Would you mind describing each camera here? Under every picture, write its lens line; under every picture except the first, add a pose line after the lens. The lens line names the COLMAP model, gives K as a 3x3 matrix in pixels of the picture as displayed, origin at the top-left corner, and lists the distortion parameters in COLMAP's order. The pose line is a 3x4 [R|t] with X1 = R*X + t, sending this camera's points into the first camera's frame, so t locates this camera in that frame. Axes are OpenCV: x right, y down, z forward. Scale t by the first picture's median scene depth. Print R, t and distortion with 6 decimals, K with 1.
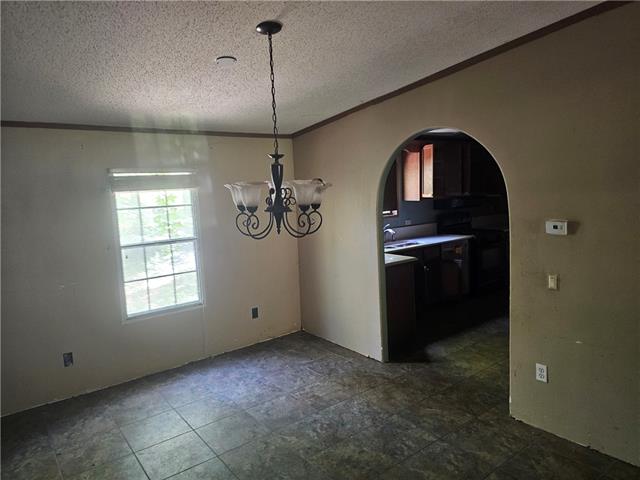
lens RADIAL K [[428.4, 0, 321.0], [0, 428.4, 240.0], [0, 0, 1]] dist [0.023294, -0.023871]
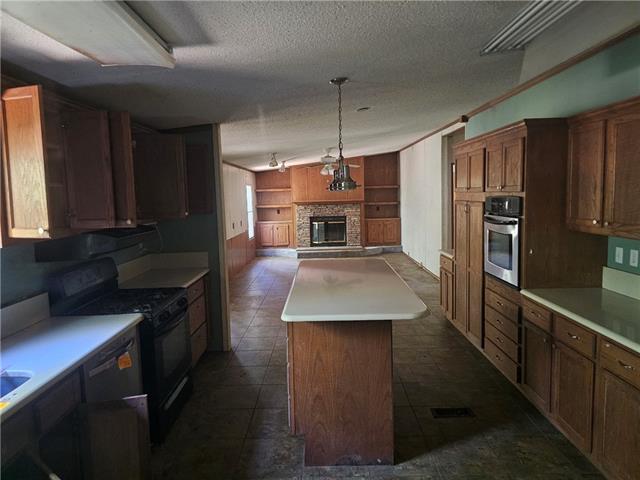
lens RADIAL K [[428.4, 0, 319.5], [0, 428.4, 236.4], [0, 0, 1]] dist [0.023294, -0.023871]
pose [[0.608383, -0.048705, 0.792147, 0.111991], [0.078055, 0.996948, 0.001349, -0.081330], [-0.789796, 0.061010, 0.610328, 0.589433]]
